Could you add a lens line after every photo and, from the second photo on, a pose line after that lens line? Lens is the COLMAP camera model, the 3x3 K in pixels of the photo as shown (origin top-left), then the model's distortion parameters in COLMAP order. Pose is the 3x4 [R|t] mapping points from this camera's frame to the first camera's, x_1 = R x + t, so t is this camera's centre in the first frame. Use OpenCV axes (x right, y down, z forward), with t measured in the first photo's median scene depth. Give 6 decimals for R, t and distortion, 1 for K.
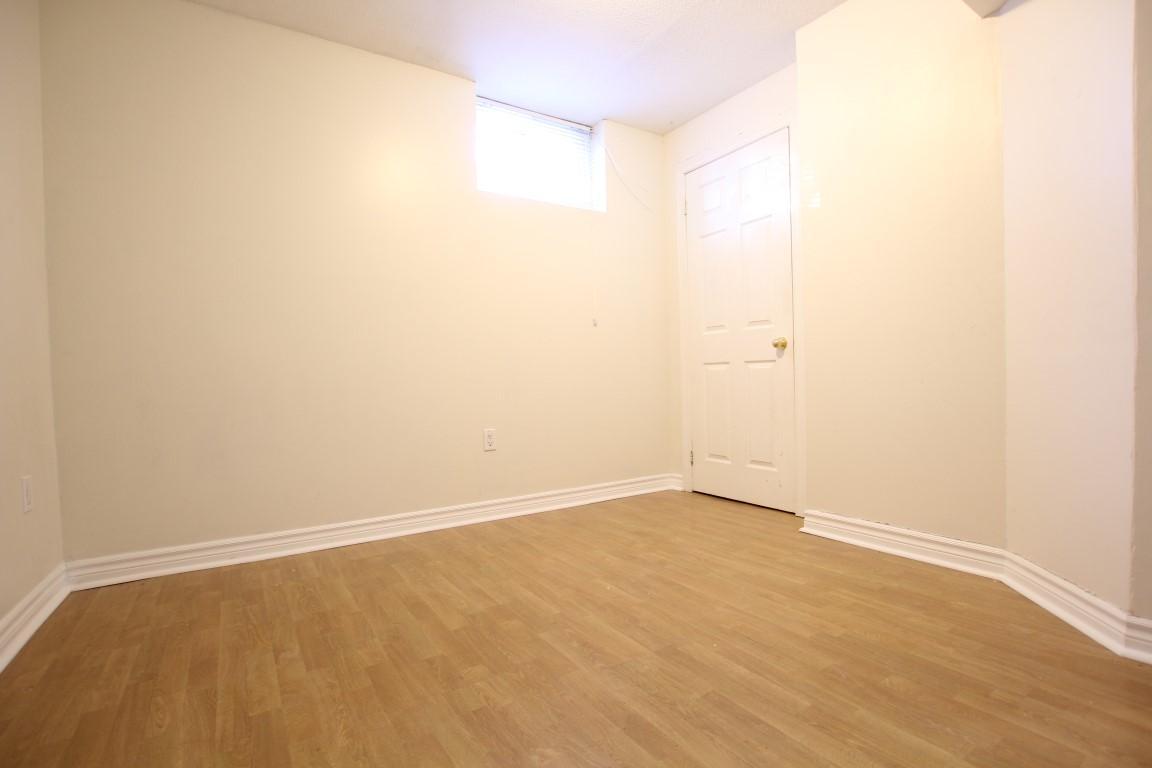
lens RADIAL K [[531.0, 0, 579.6], [0, 531.0, 392.0], [0, 0, 1]] dist [-0.028883, 0.000747]
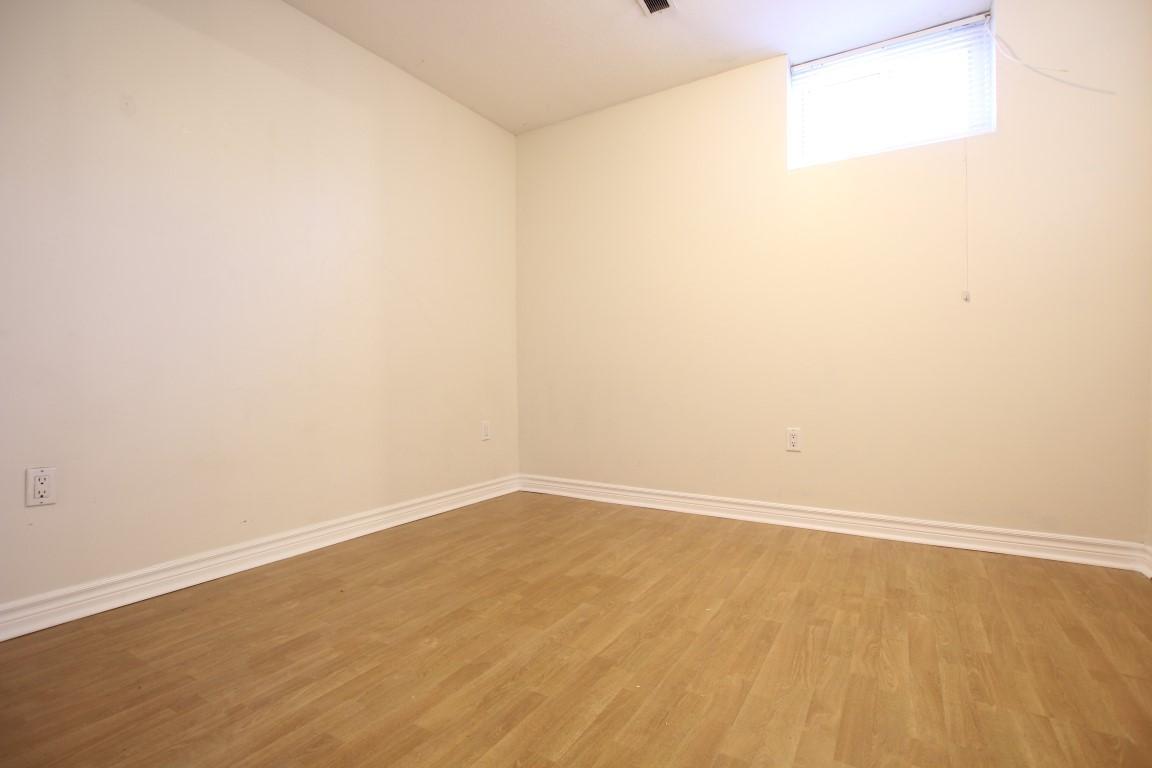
lens RADIAL K [[531.0, 0, 579.6], [0, 531.0, 392.0], [0, 0, 1]] dist [-0.028883, 0.000747]
pose [[0.432620, 0.049135, -0.900236, 0.766971], [-0.024822, 0.998784, 0.042585, -0.035065], [0.901235, 0.003923, 0.433314, 0.413744]]
